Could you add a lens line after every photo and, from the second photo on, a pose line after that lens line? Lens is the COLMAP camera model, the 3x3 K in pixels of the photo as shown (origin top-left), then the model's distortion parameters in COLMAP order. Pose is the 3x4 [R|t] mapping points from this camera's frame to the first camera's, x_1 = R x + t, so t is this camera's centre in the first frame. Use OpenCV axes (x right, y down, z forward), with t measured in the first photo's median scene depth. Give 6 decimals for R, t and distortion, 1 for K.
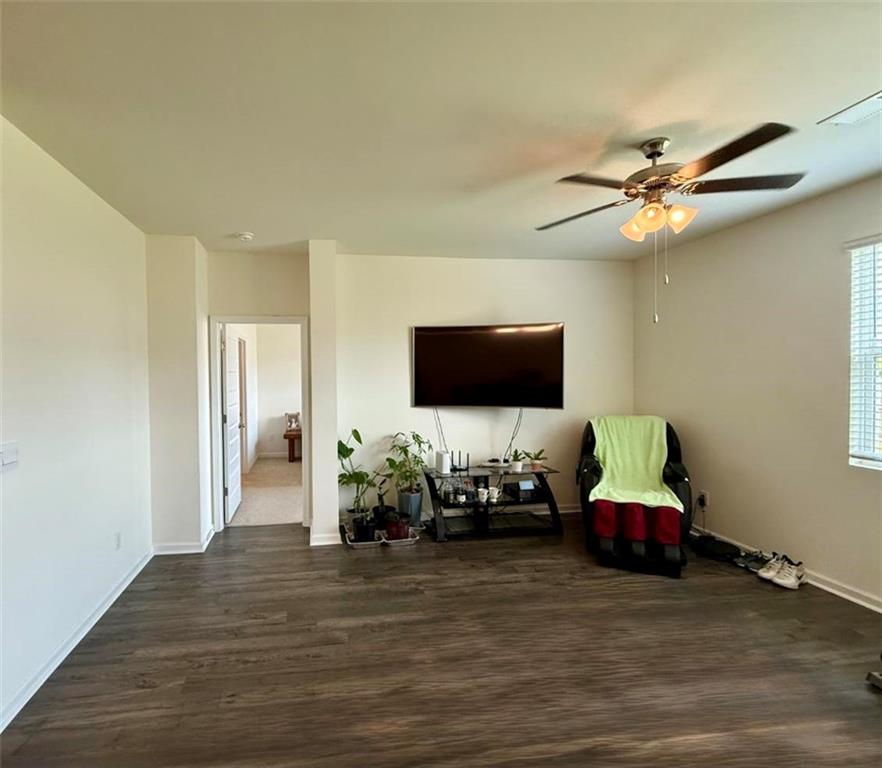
lens RADIAL K [[315.9, 0, 439.7], [0, 315.9, 377.2], [0, 0, 1]] dist [-0.000126, 0.000007]
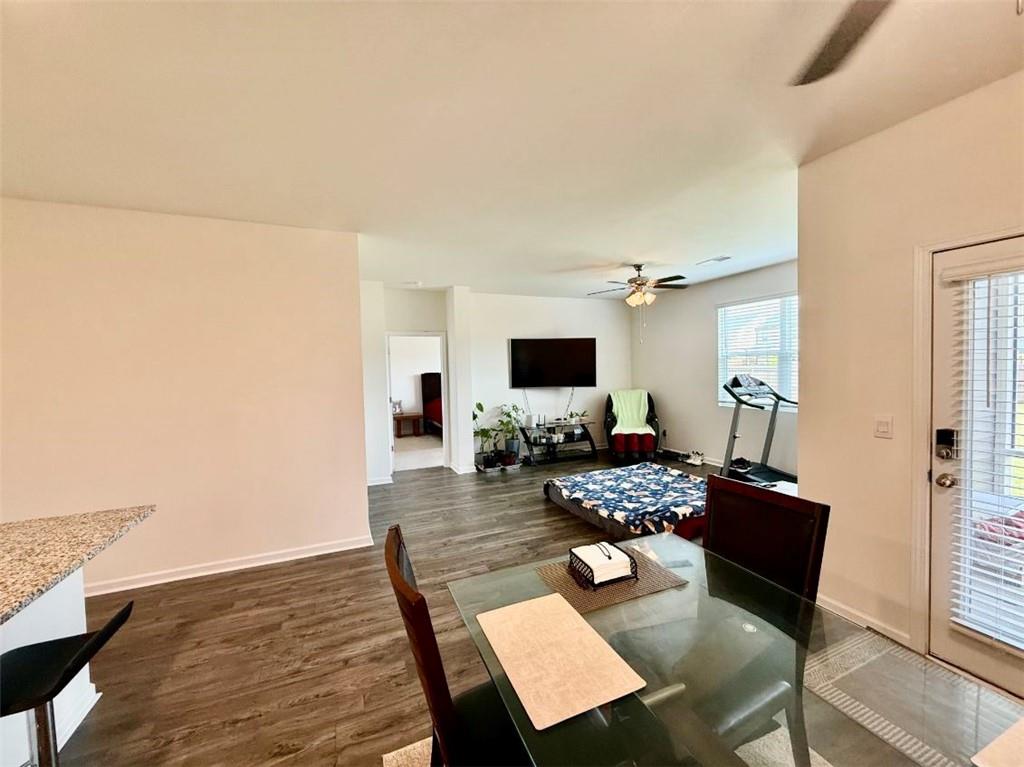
lens RADIAL K [[406.1, 0, 512.0], [0, 406.1, 383.5], [0, 0, 1]] dist [-0.001293, 0.000202]
pose [[0.961407, -0.026186, 0.273883, -0.676211], [0.021176, 0.999550, 0.021235, 0.025175], [-0.274316, -0.014616, 0.961529, -1.039227]]
